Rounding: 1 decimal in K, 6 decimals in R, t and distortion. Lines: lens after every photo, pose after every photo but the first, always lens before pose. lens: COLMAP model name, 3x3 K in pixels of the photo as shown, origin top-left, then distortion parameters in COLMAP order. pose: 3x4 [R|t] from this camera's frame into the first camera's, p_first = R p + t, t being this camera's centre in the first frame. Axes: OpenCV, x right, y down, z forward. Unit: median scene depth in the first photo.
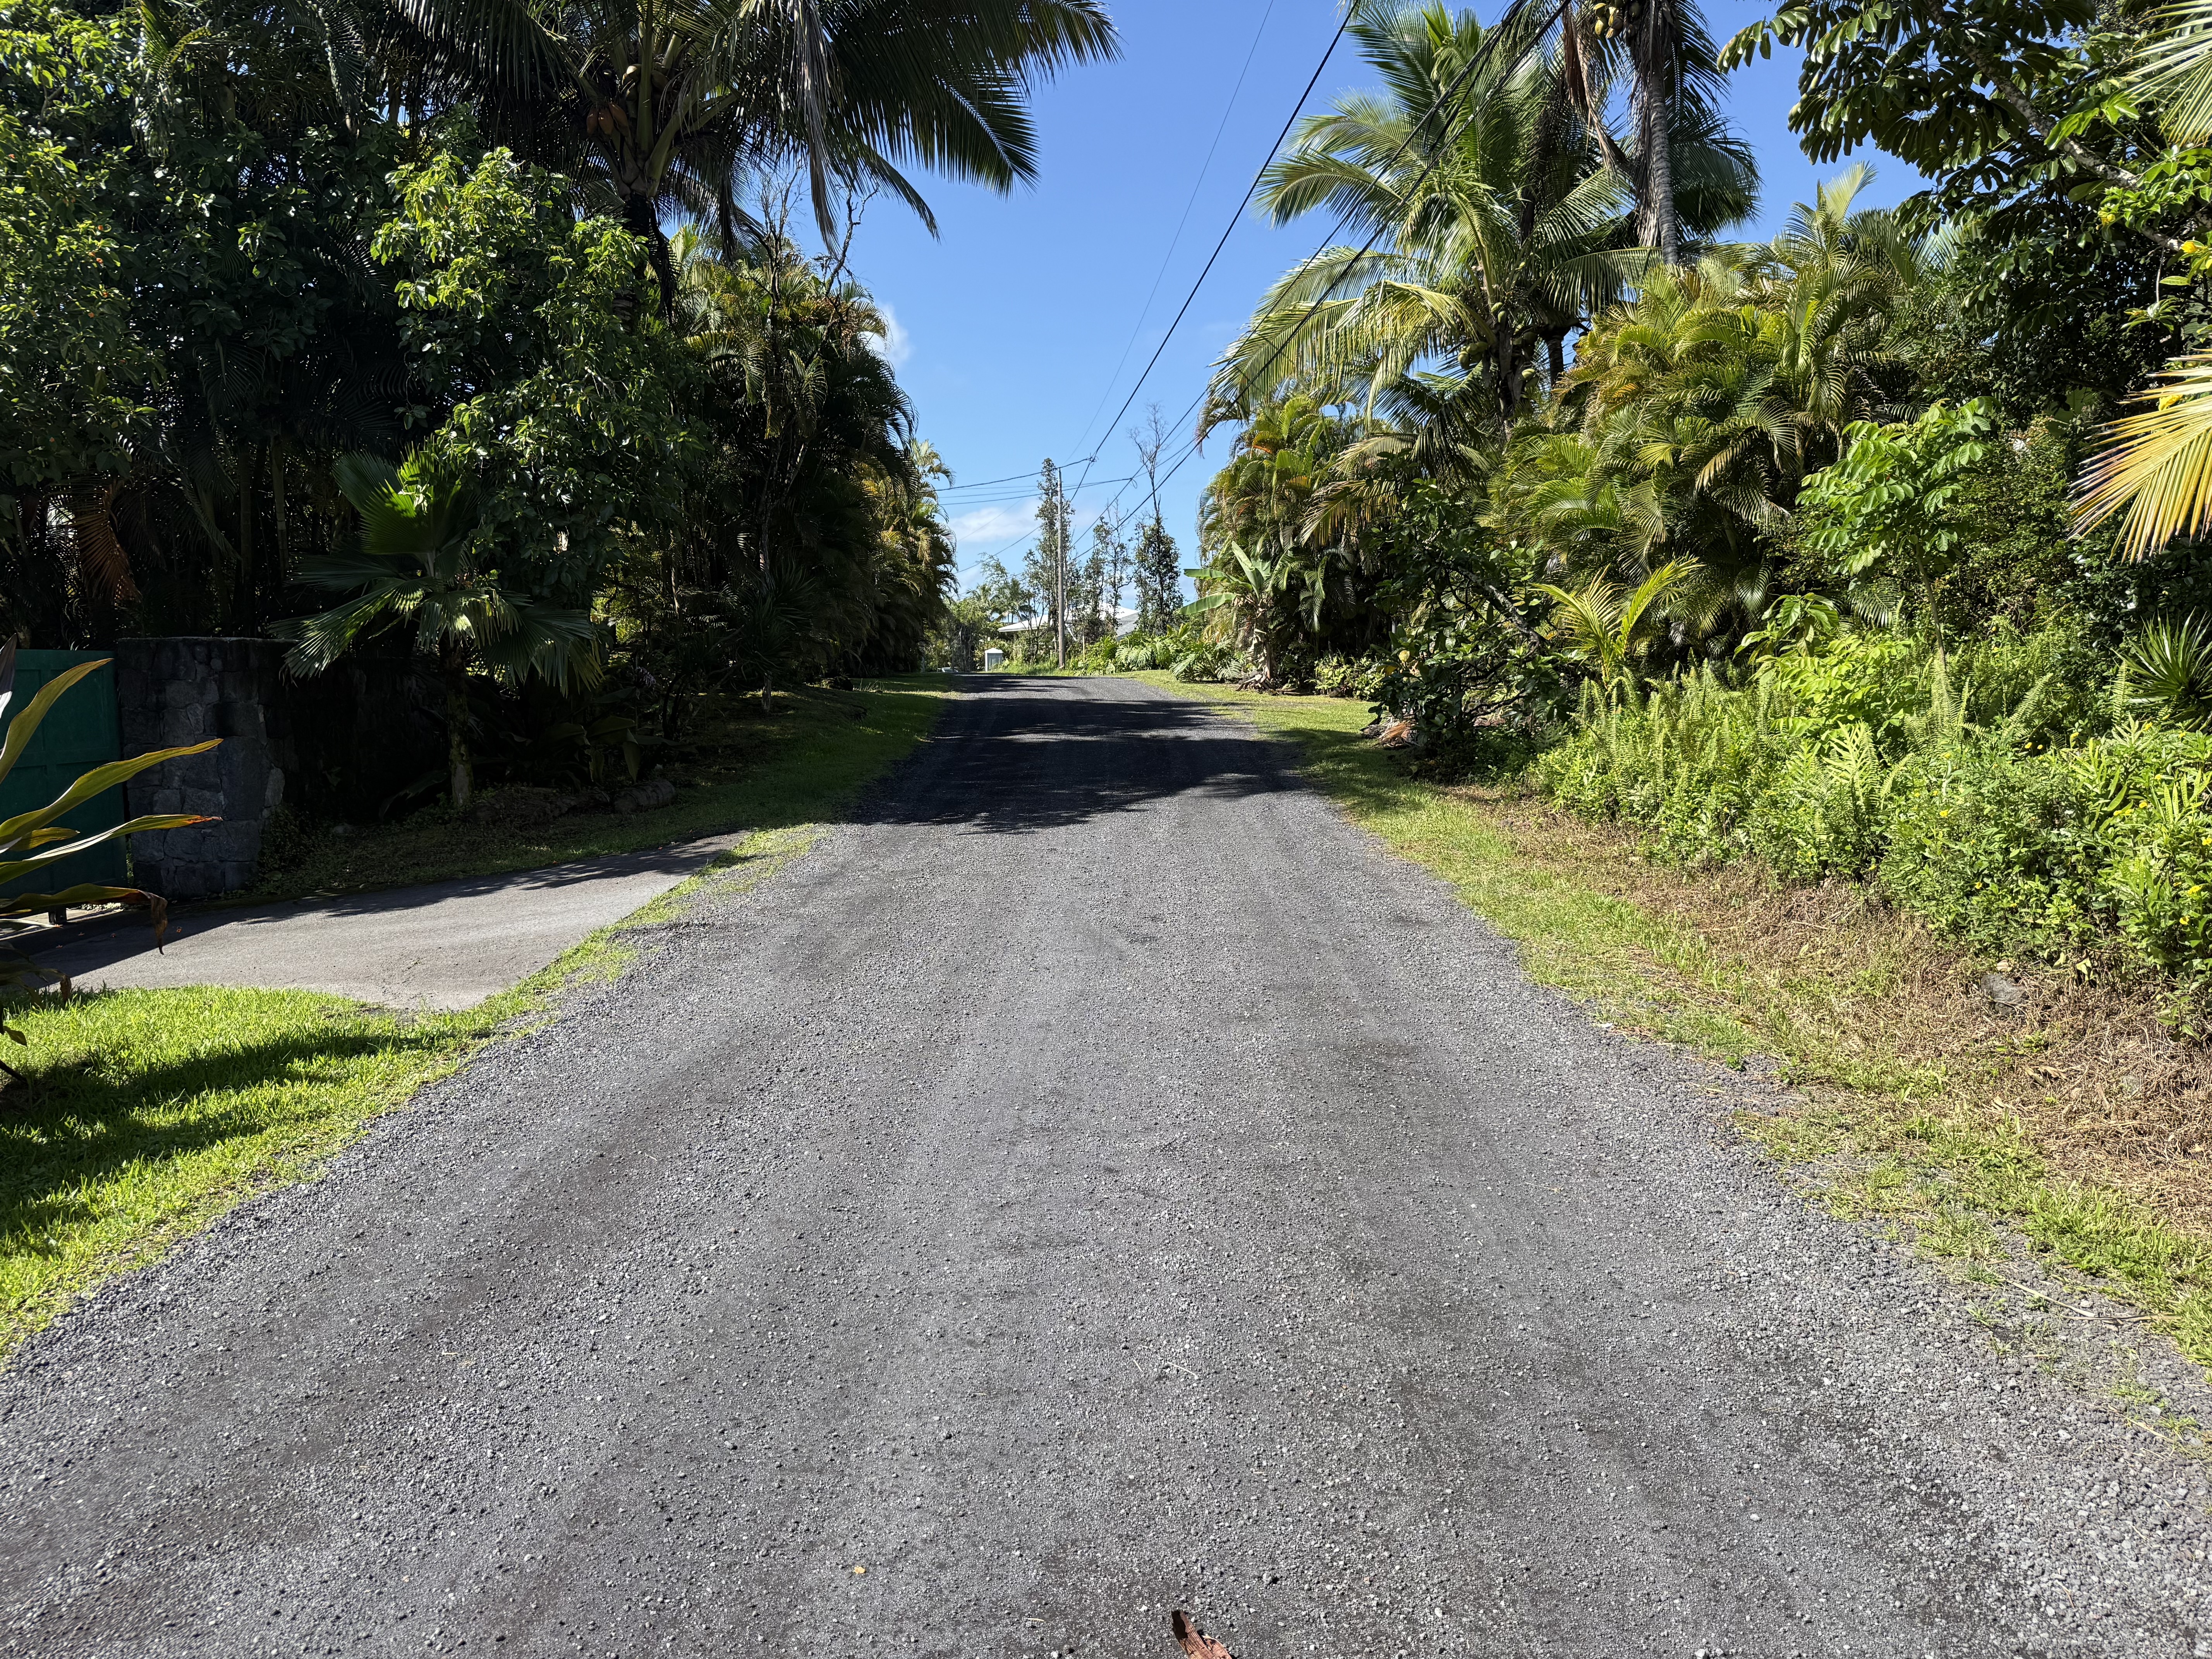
lens RADIAL K [[1554.3, 0, 1106.0], [0, 1554.3, 829.5], [0, 0, 1]] dist [0.093857, -0.117764]
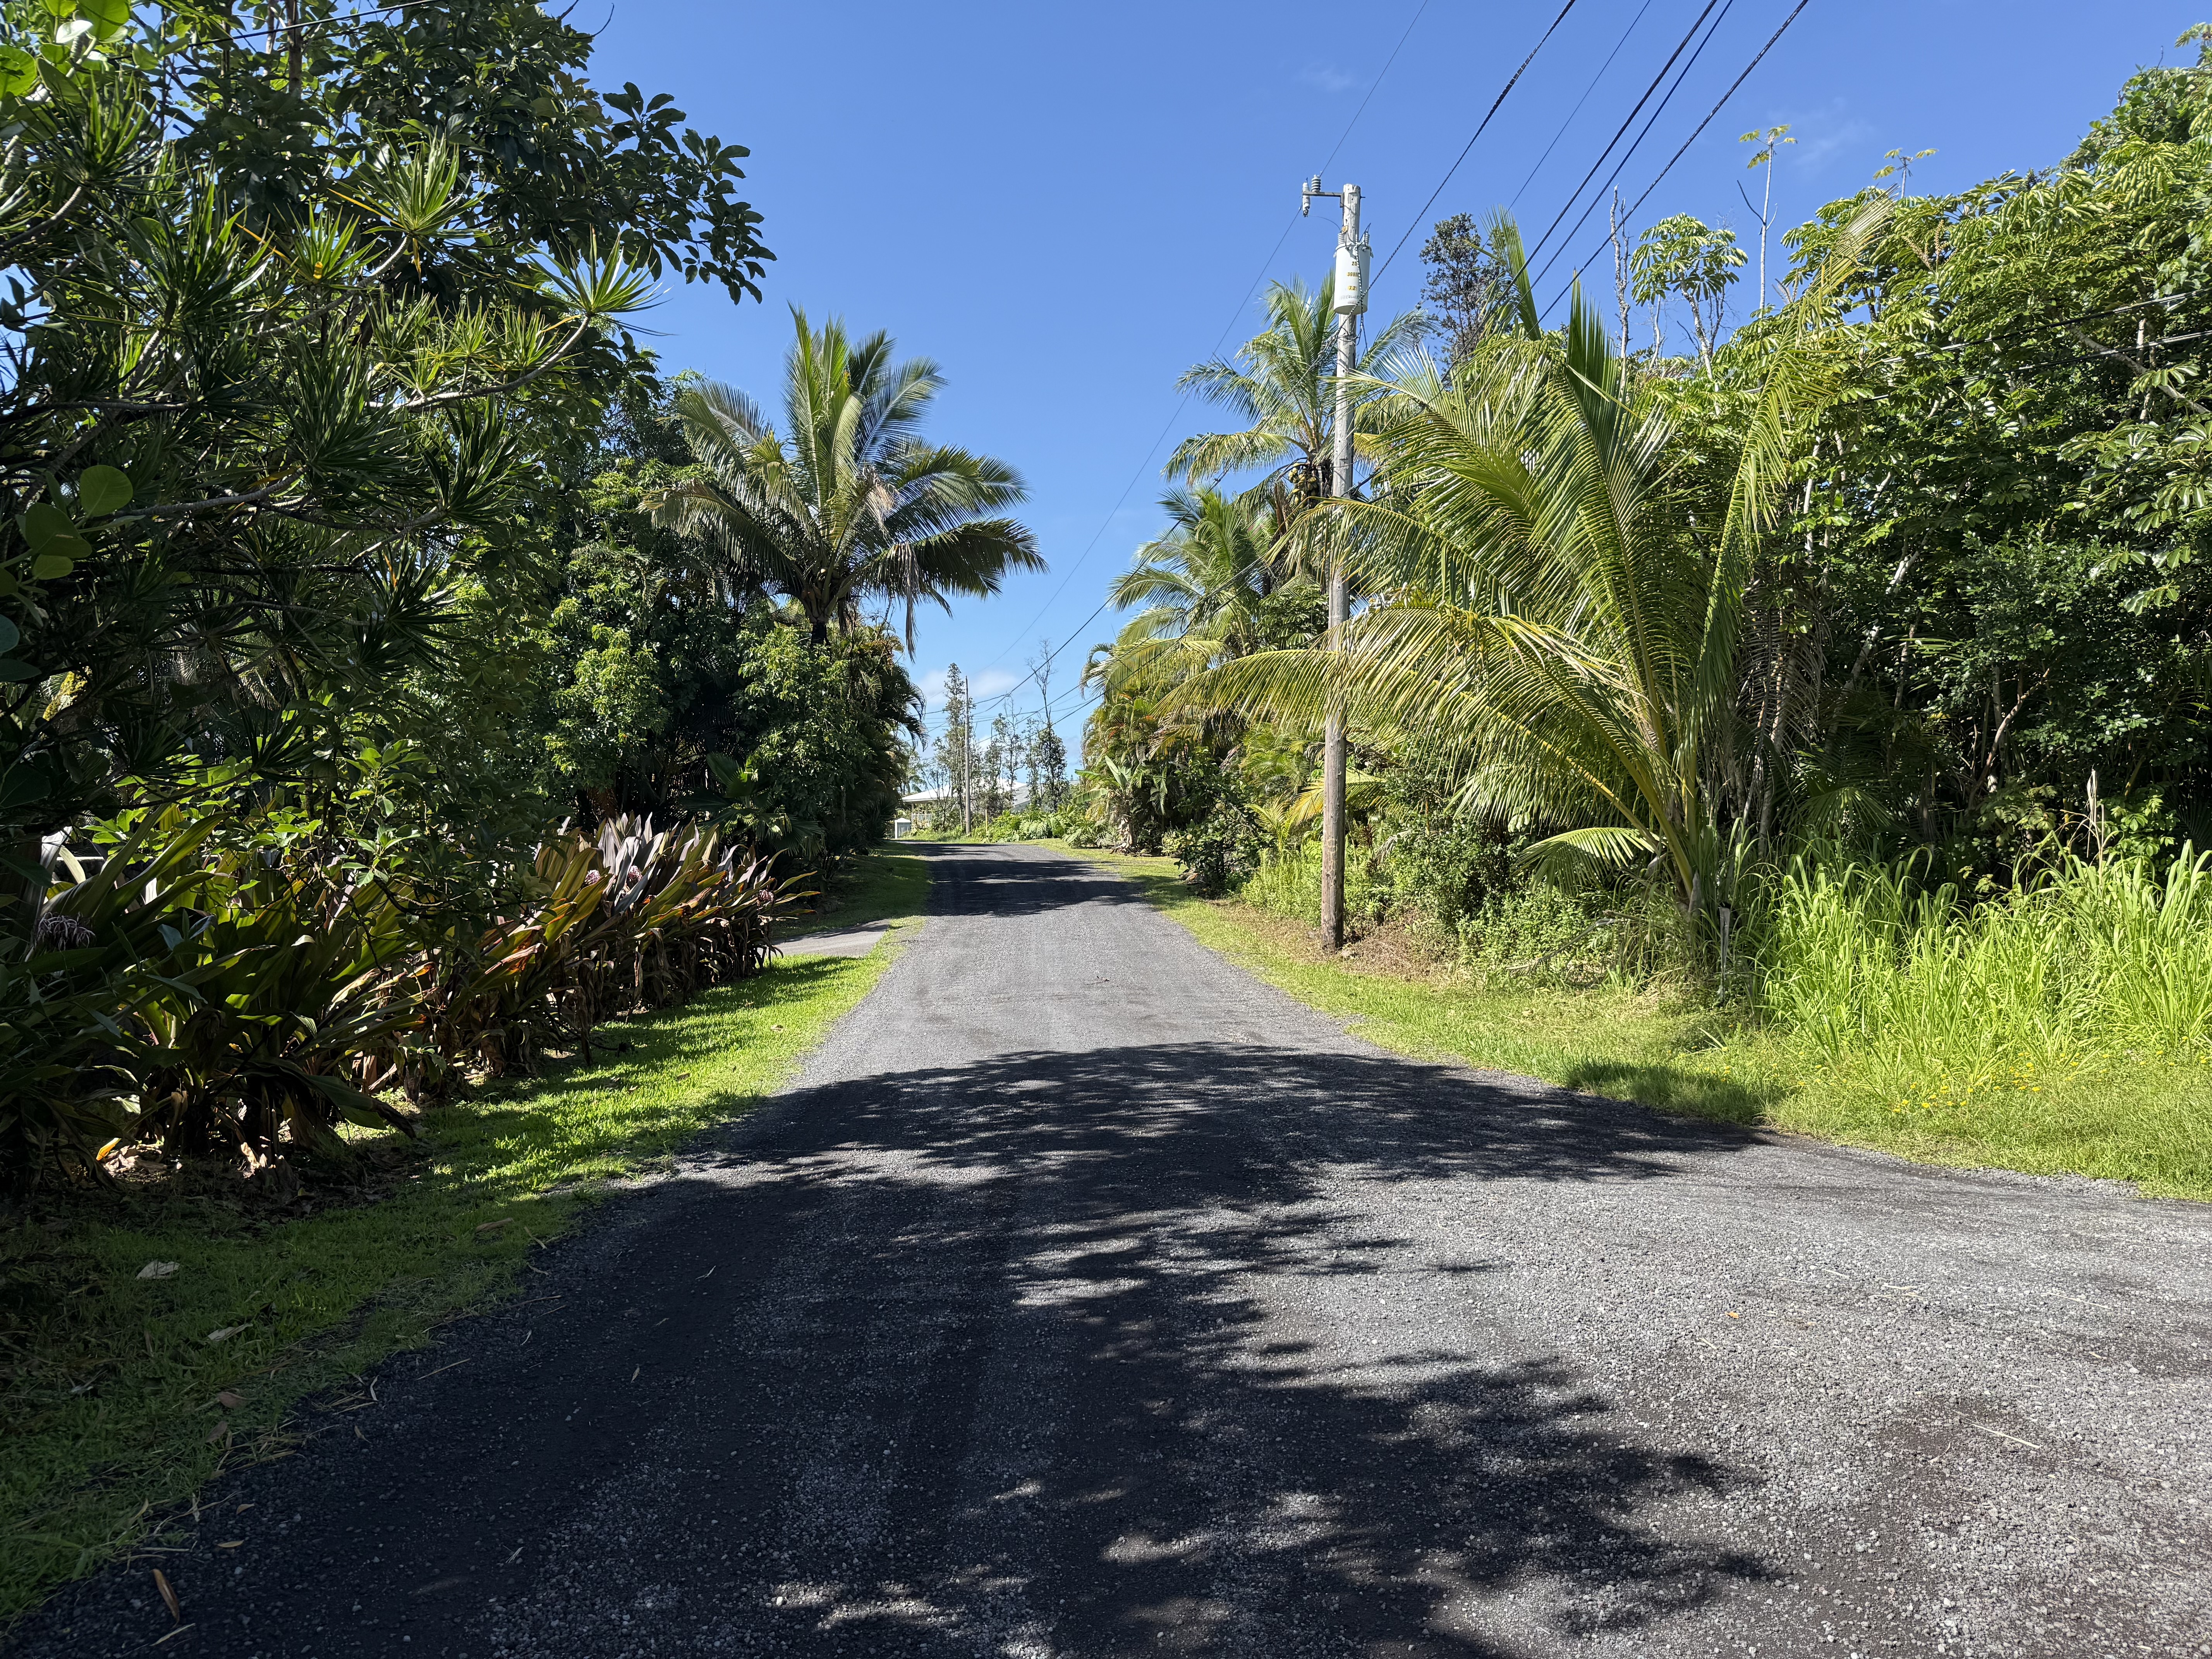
lens RADIAL K [[1554.3, 0, 1106.0], [0, 1554.3, 829.5], [0, 0, 1]] dist [0.093857, -0.117764]
pose [[0.996921, -0.005743, 0.078206, -0.036160], [0.013853, 0.994528, -0.103545, 0.041975], [-0.077184, 0.104310, 0.991545, -0.479398]]
